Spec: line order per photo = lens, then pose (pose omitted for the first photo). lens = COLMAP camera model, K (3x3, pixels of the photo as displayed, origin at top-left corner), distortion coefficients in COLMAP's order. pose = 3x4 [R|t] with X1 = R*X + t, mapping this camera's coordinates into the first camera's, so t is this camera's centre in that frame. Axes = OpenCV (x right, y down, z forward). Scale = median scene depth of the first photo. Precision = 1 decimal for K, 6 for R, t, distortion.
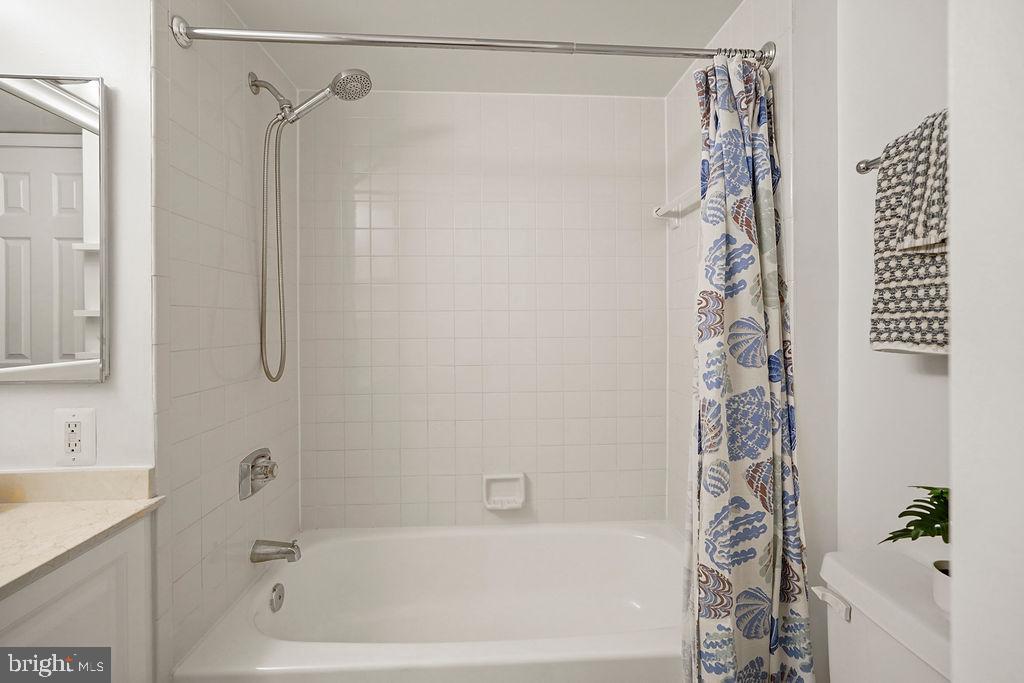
lens RADIAL K [[452.8, 0, 517.4], [0, 452.8, 321.6], [0, 0, 1]] dist [-0.014860, 0.007887]
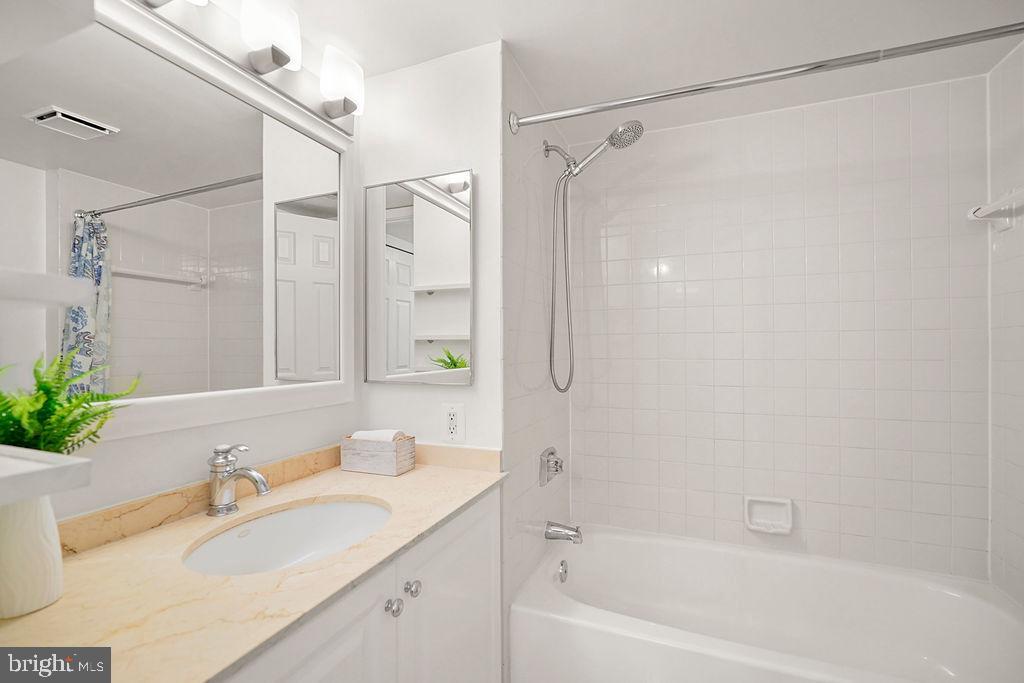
lens RADIAL K [[452.8, 0, 516.0], [0, 452.8, 343.2], [0, 0, 1]] dist [-0.014860, 0.007887]
pose [[0.907136, -0.000069, -0.420838, -0.140815], [-0.000246, 1.000000, -0.000692, 0.002538], [0.420838, 0.000731, 0.907136, -0.152796]]
